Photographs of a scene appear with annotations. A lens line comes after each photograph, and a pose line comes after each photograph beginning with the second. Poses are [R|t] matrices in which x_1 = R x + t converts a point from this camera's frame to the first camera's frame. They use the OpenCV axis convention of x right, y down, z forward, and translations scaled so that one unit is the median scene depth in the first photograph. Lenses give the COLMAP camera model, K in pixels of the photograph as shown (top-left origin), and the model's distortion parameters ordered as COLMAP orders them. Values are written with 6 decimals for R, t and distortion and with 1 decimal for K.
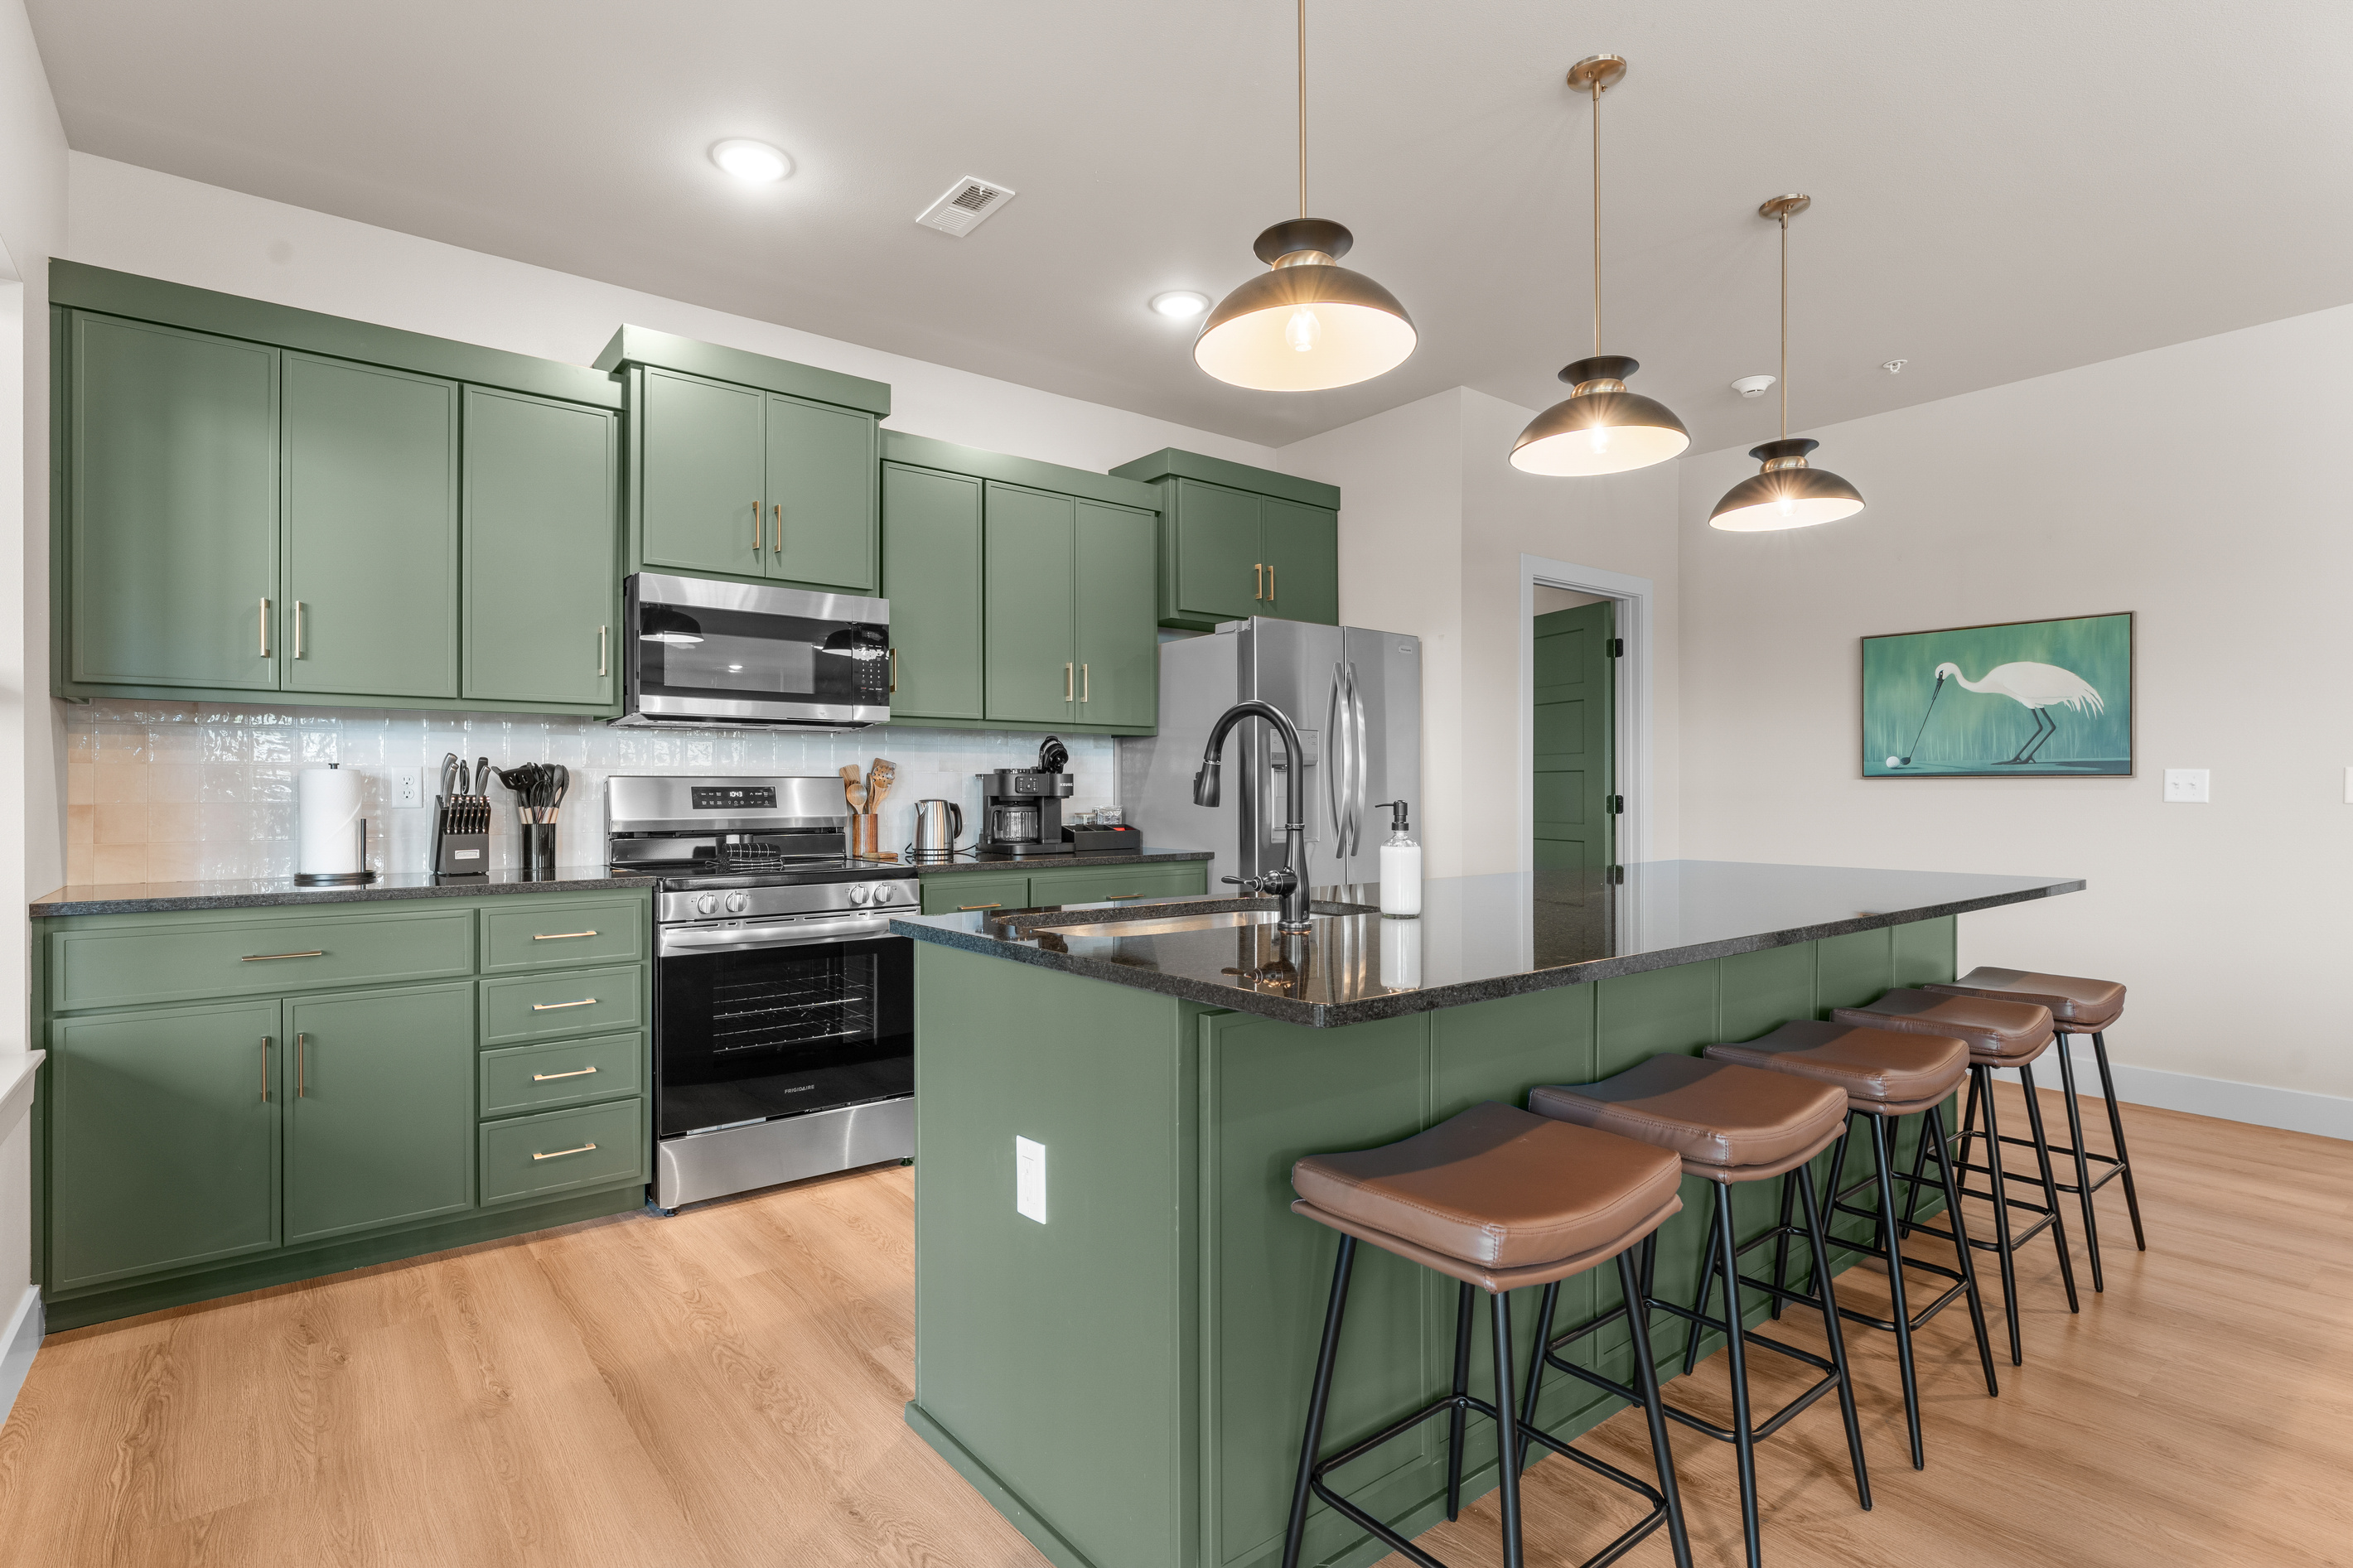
lens RADIAL K [[1145.3, 0, 1166.3], [0, 1145.3, 786.8], [0, 0, 1]] dist [-0.005517, -0.000814]
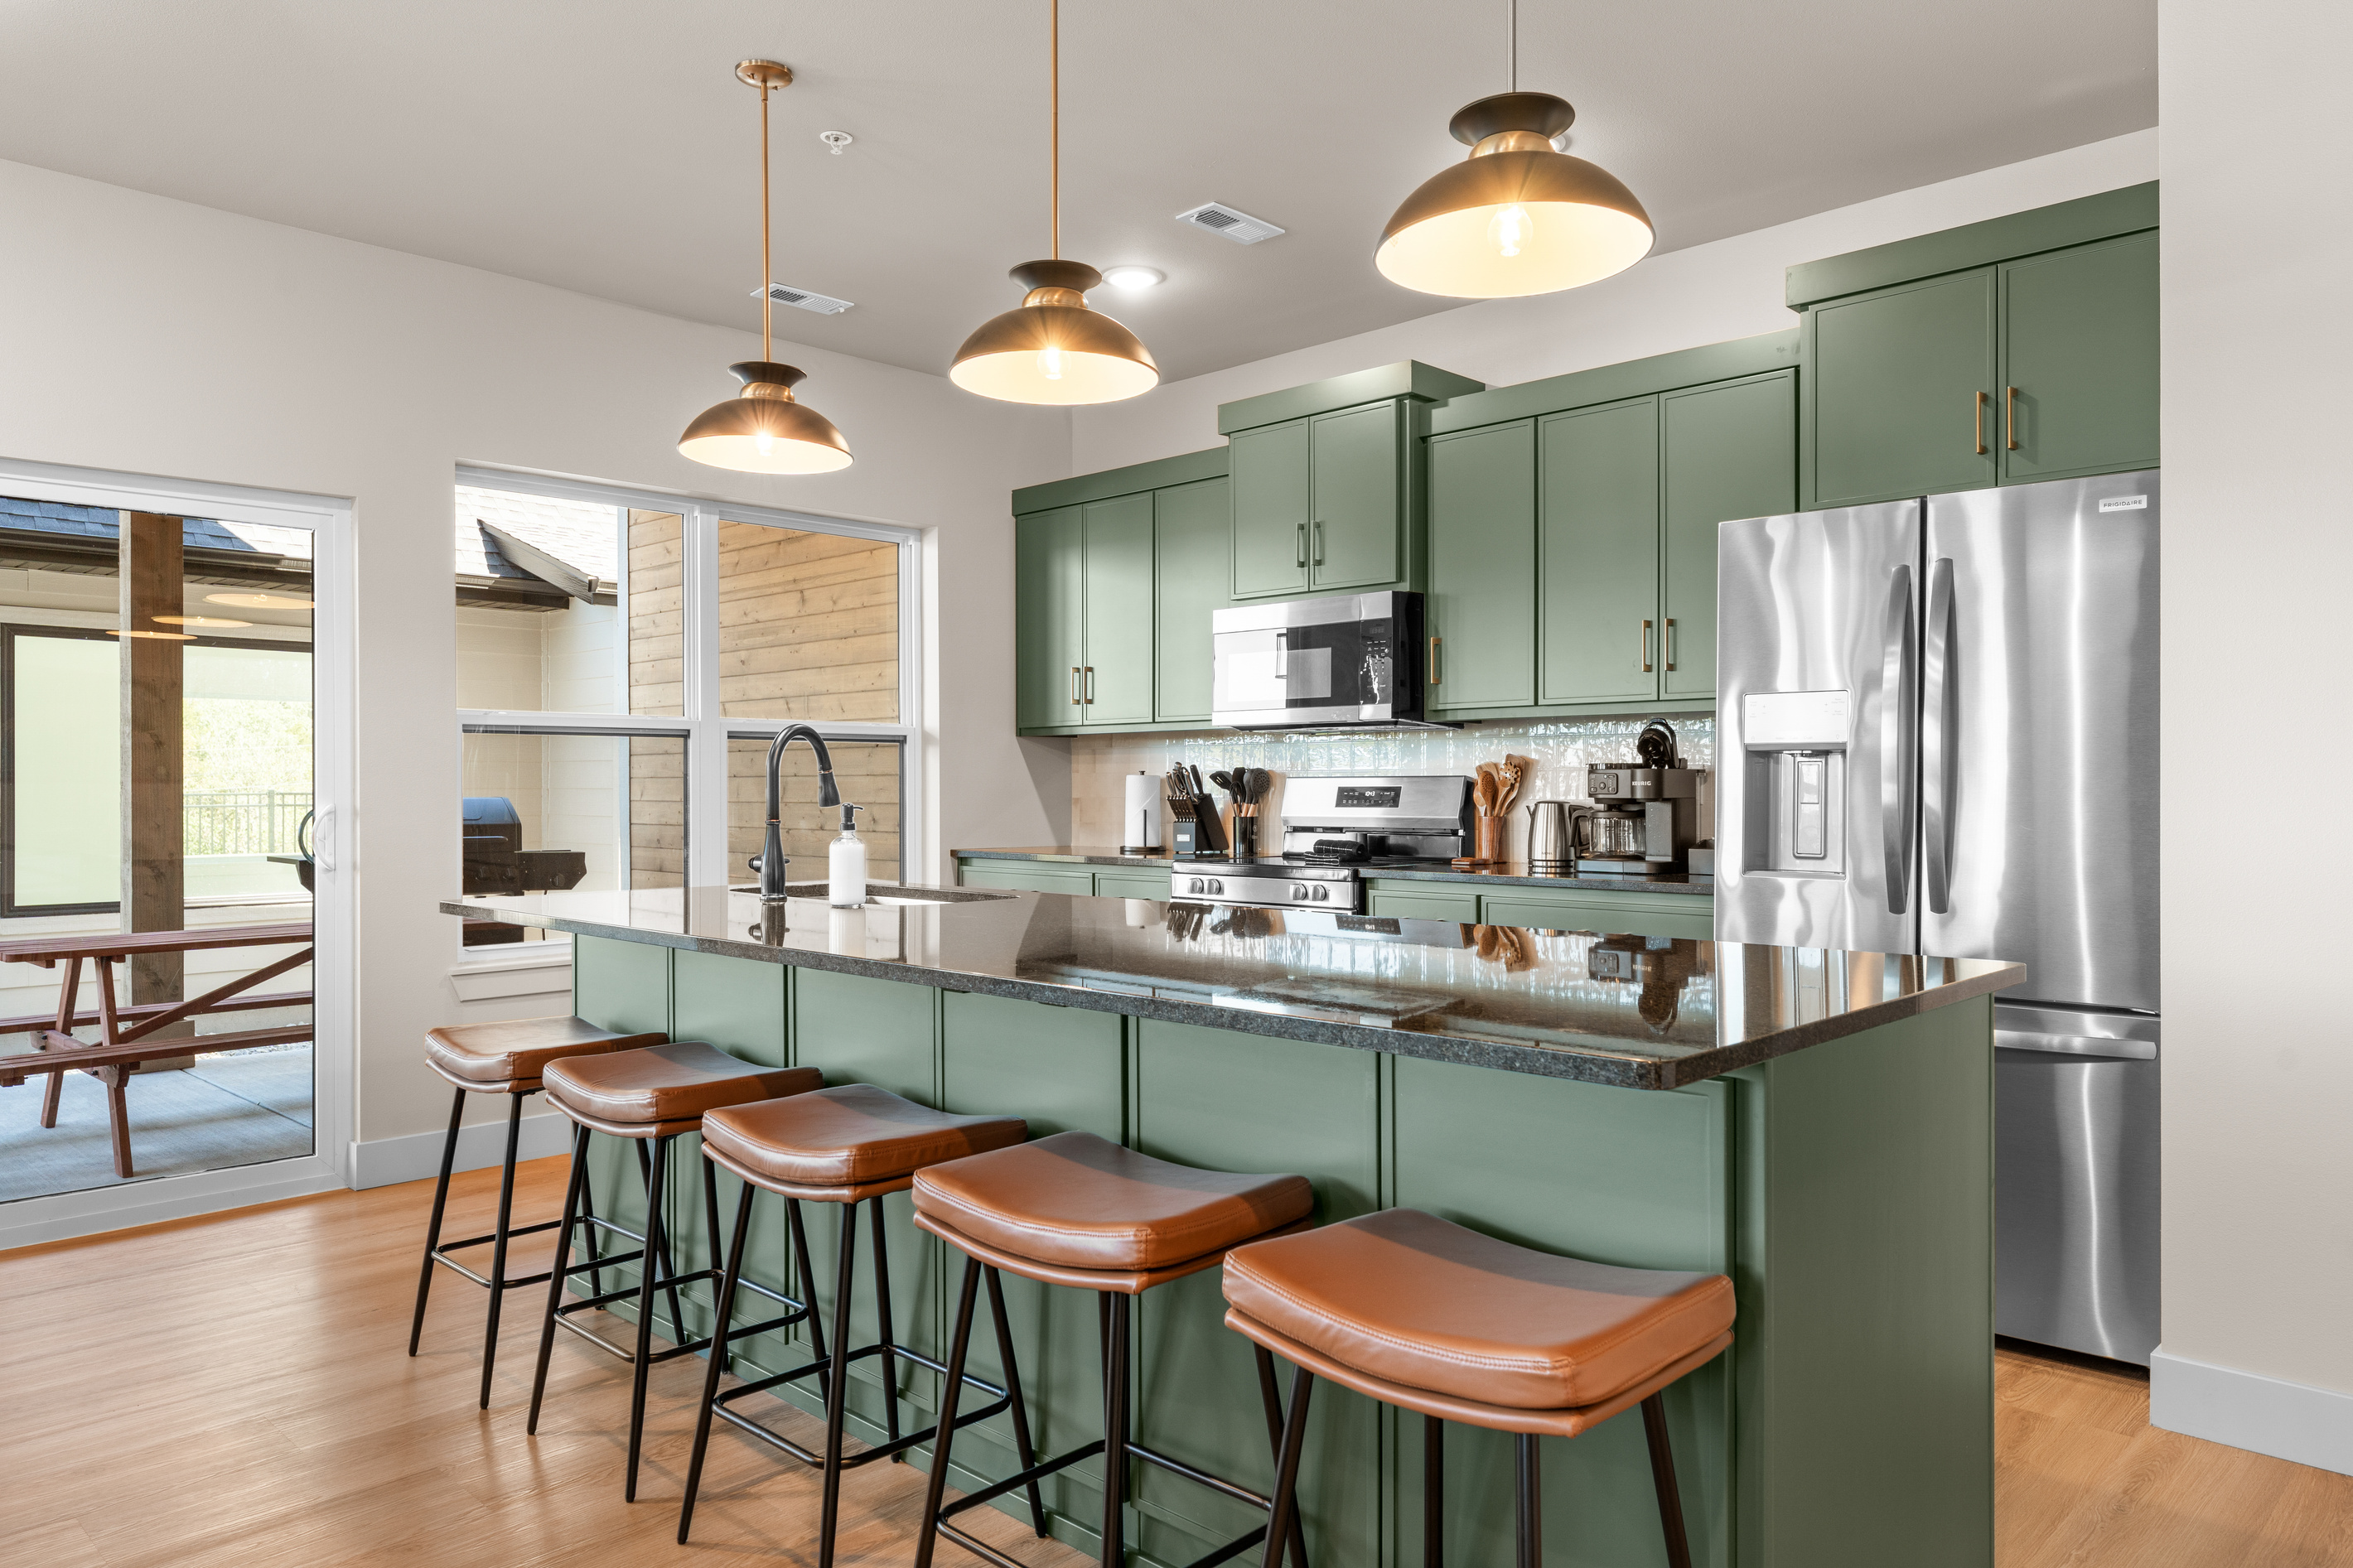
lens RADIAL K [[1541.8, 0, 1167.5], [0, 1541.8, 787.7], [0, 0, 1]] dist [0.000525, -0.009475]
pose [[0.124772, 0.001904, -0.992184, 0.997646], [0.004798, 0.999985, 0.002523, -0.003484], [0.992174, -0.005075, 0.124761, 0.643668]]
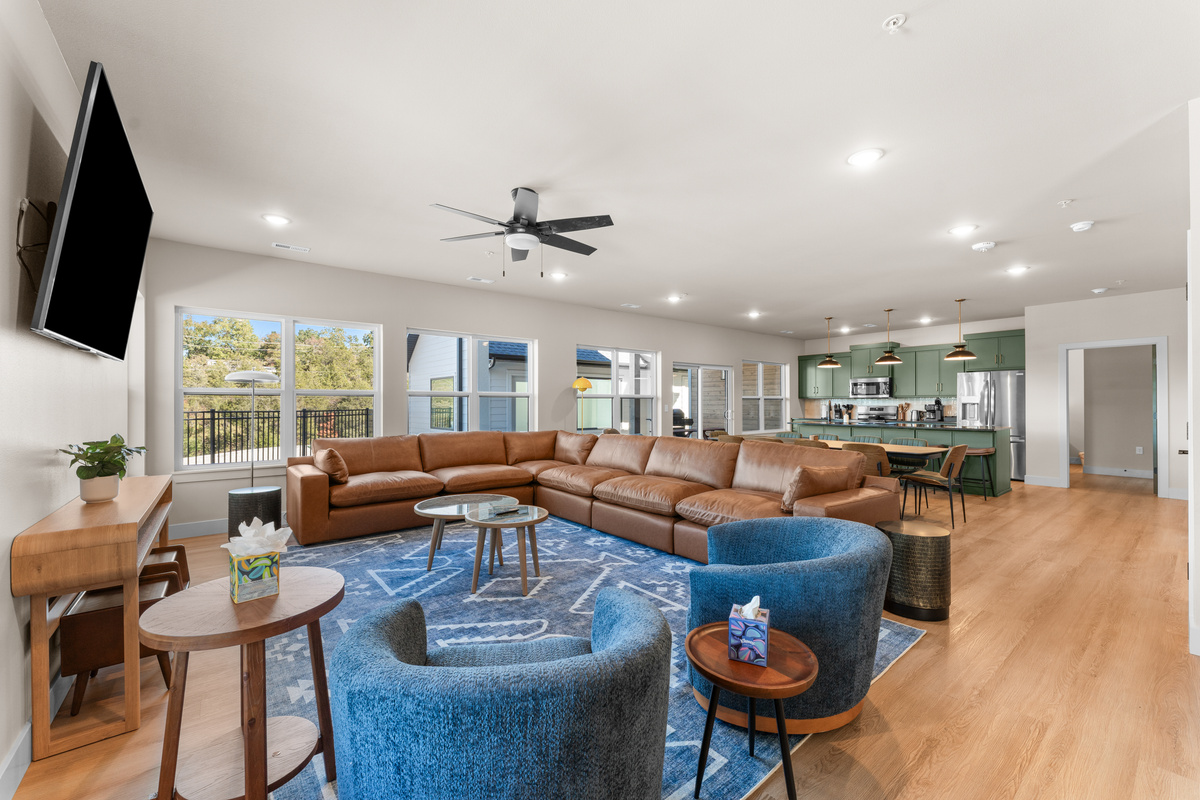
lens RADIAL K [[476.7, 0, 595.3], [0, 476.7, 401.4], [0, 0, 1]] dist [0.000255, -0.000438]
pose [[-0.005675, -0.004828, -0.999972, 2.311407], [0.003779, 0.999981, -0.004850, -0.028199], [0.999977, -0.003806, -0.005657, -0.564760]]
